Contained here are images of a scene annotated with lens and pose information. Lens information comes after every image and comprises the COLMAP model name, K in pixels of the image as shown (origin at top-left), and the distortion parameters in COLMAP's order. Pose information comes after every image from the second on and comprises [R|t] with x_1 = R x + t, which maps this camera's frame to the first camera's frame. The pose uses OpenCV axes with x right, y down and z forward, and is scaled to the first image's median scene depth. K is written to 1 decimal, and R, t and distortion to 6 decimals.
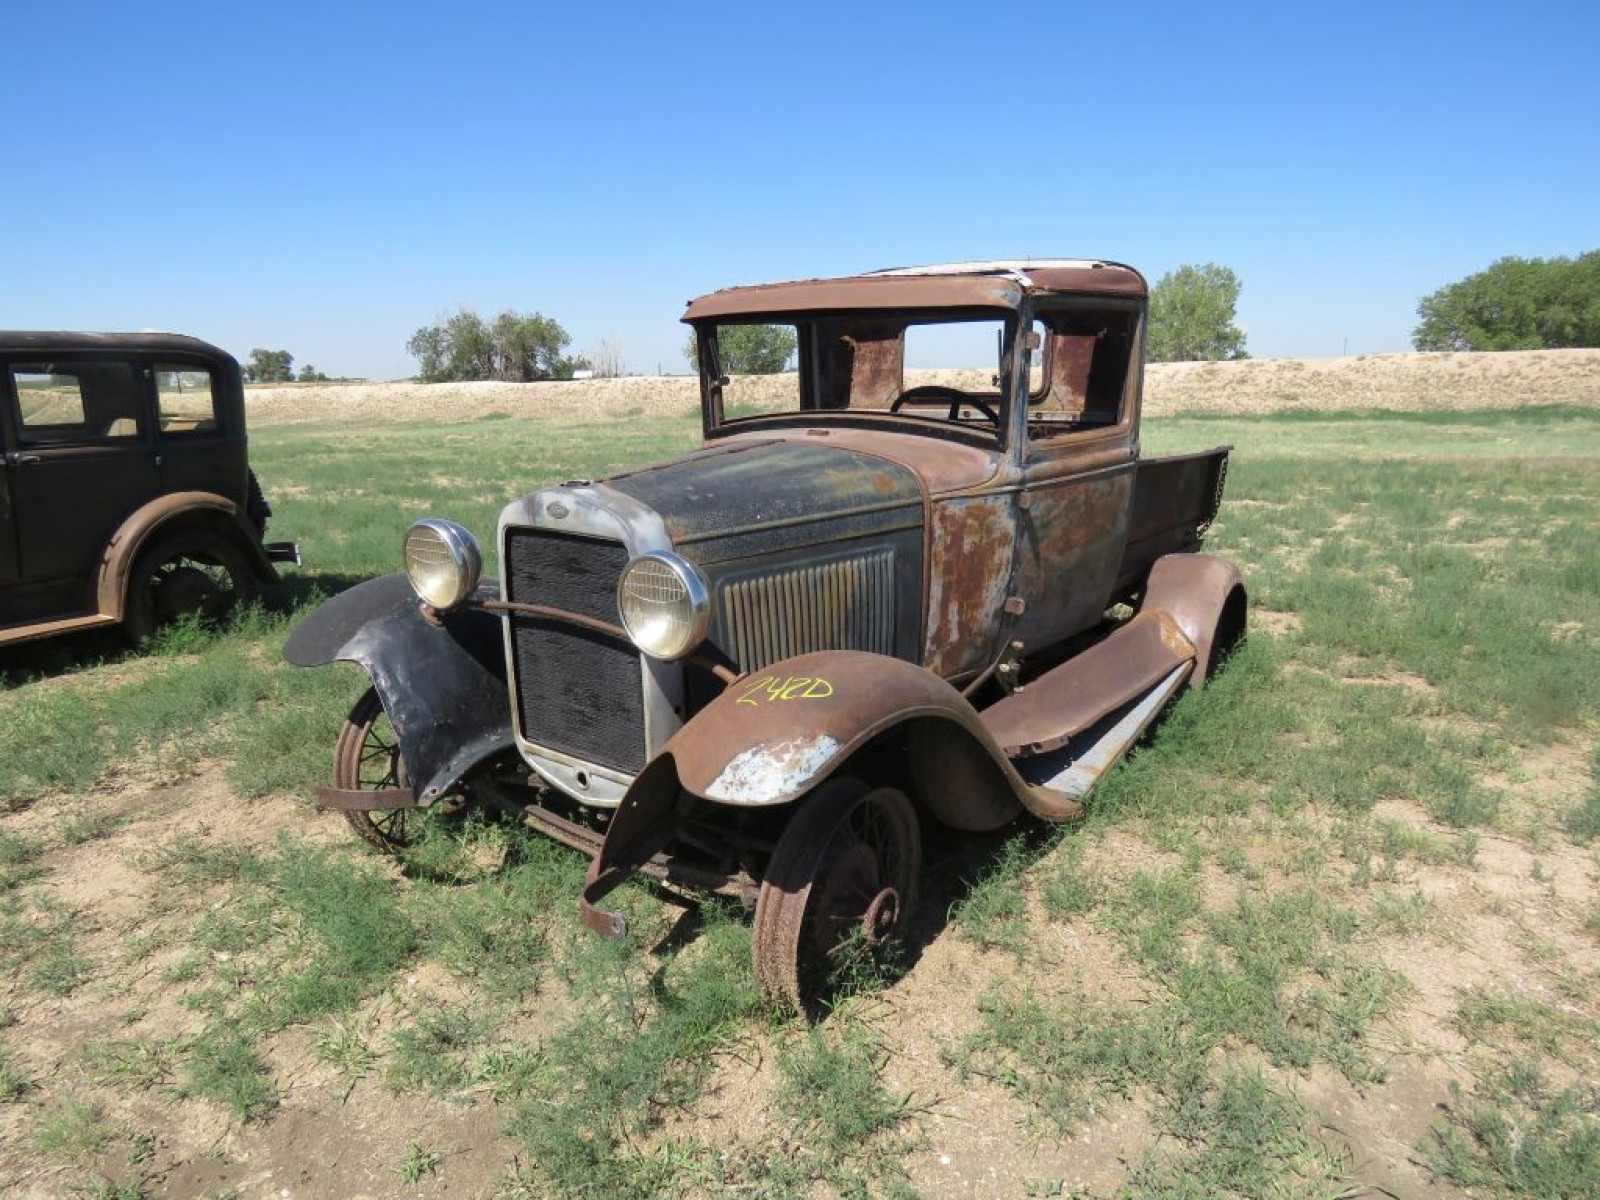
lens RADIAL K [[1024.4, 0, 800.0], [0, 1024.4, 600.0], [0, 0, 1]] dist [-0.017119, 0.004861]
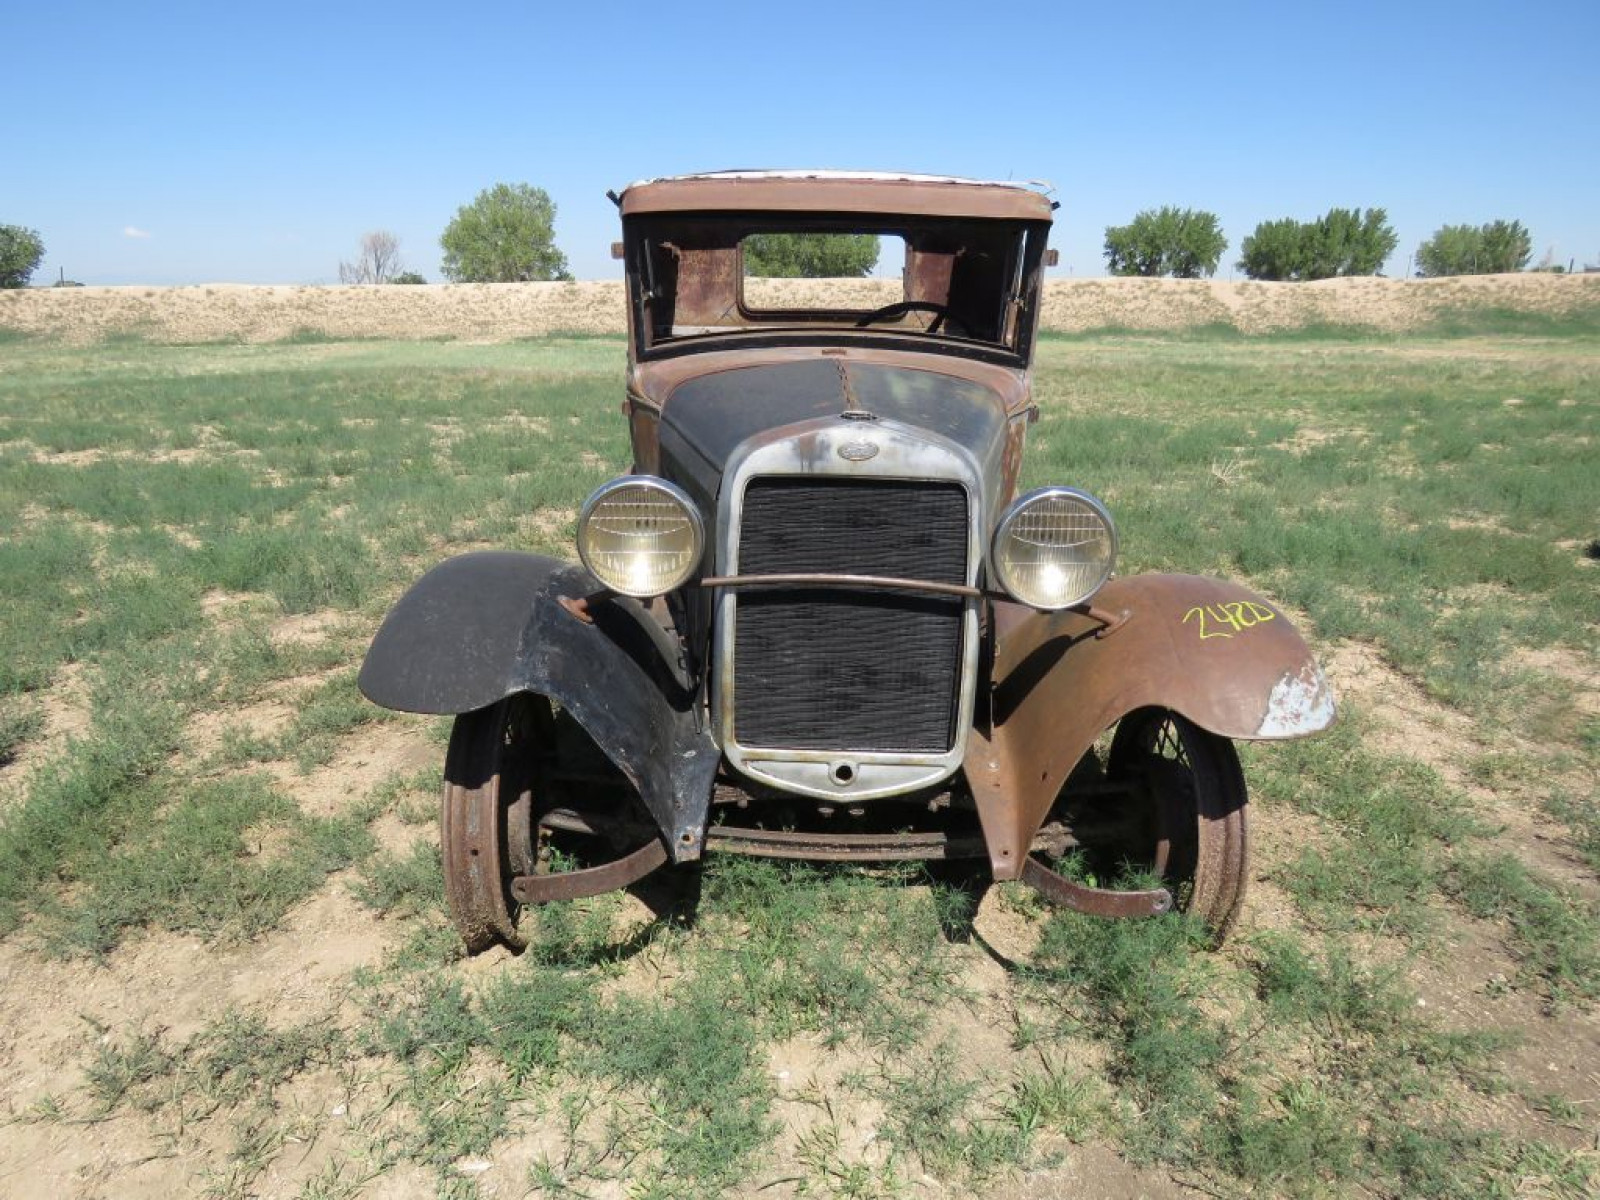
lens RADIAL K [[1020.7, 0, 791.0], [0, 1020.7, 605.7], [0, 0, 1]] dist [-0.020231, -0.000214]
pose [[0.818157, -0.150192, 0.555033, -0.410187], [0.105021, 0.988079, 0.112567, -0.035193], [-0.565323, -0.033807, 0.824177, 0.202696]]
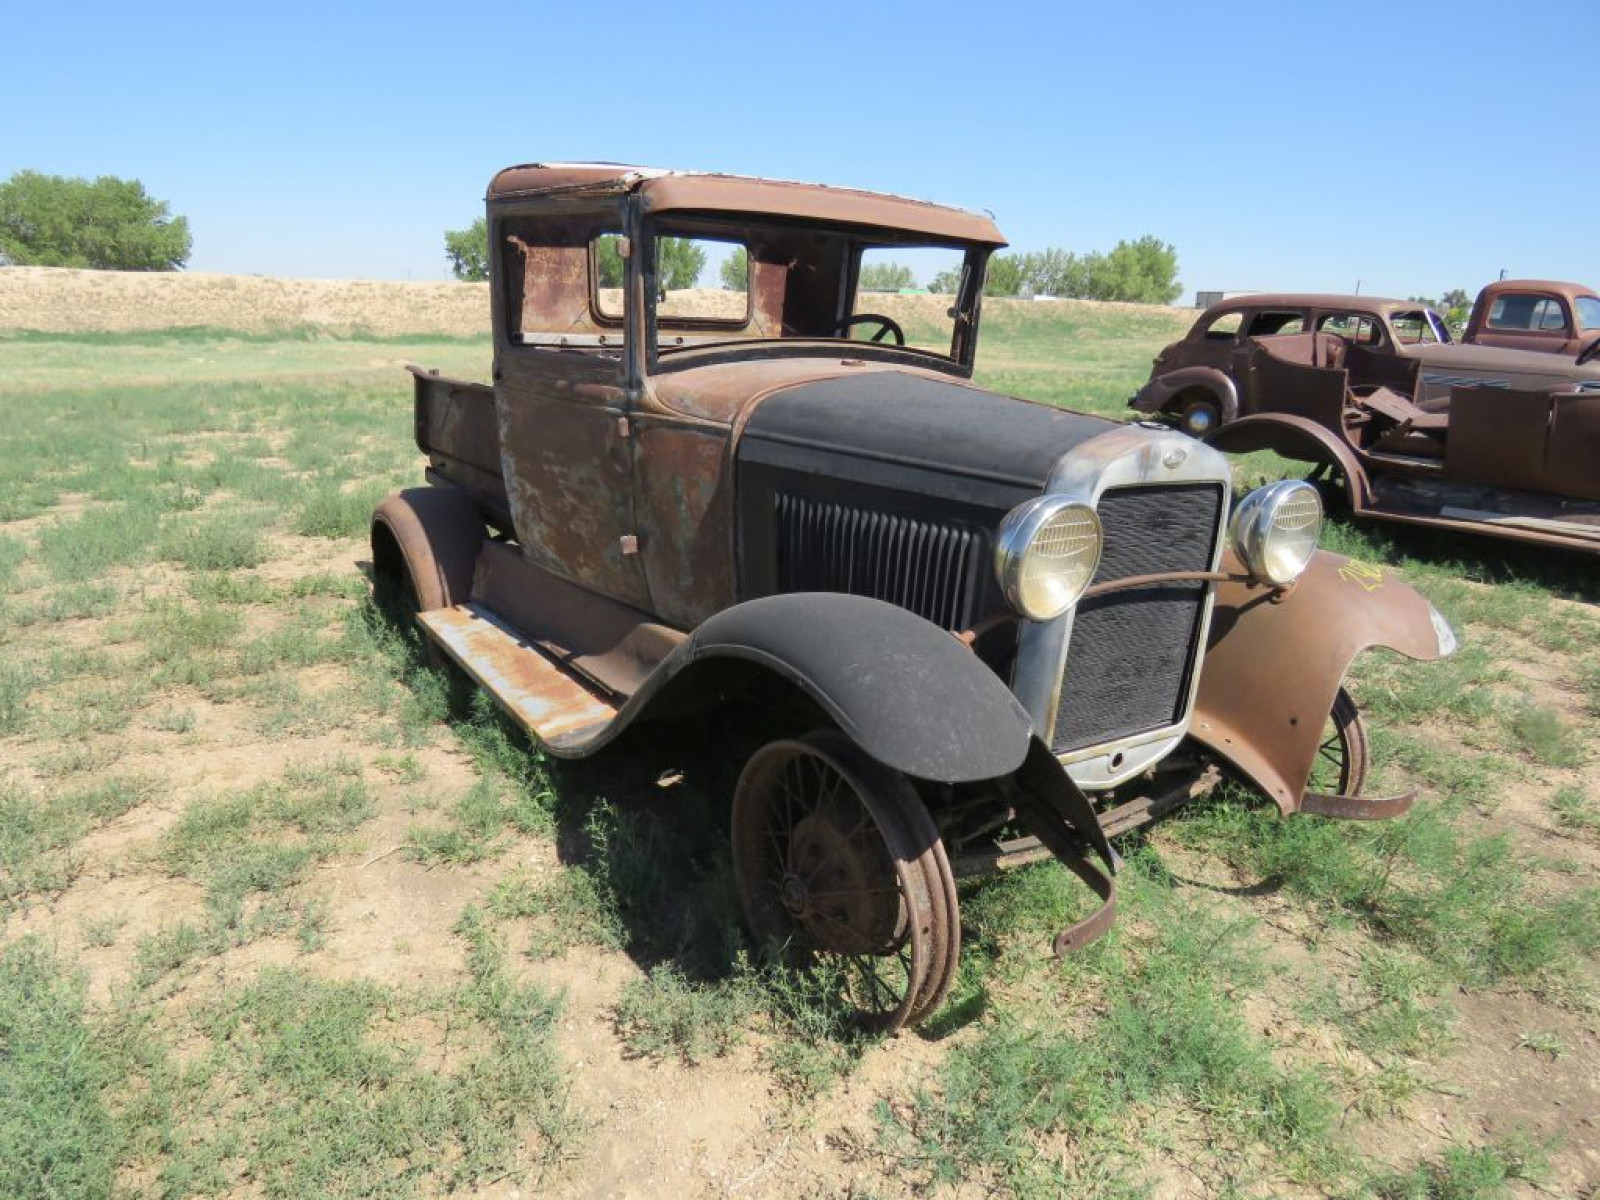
lens RADIAL K [[1025.2, 0, 791.8], [0, 1025.2, 598.9], [0, 0, 1]] dist [-0.025942, -0.000968]
pose [[0.352801, -0.225928, 0.908013, -0.648501], [0.157124, 0.970937, 0.180536, -0.100000], [-0.922412, 0.078978, 0.378047, 0.543925]]
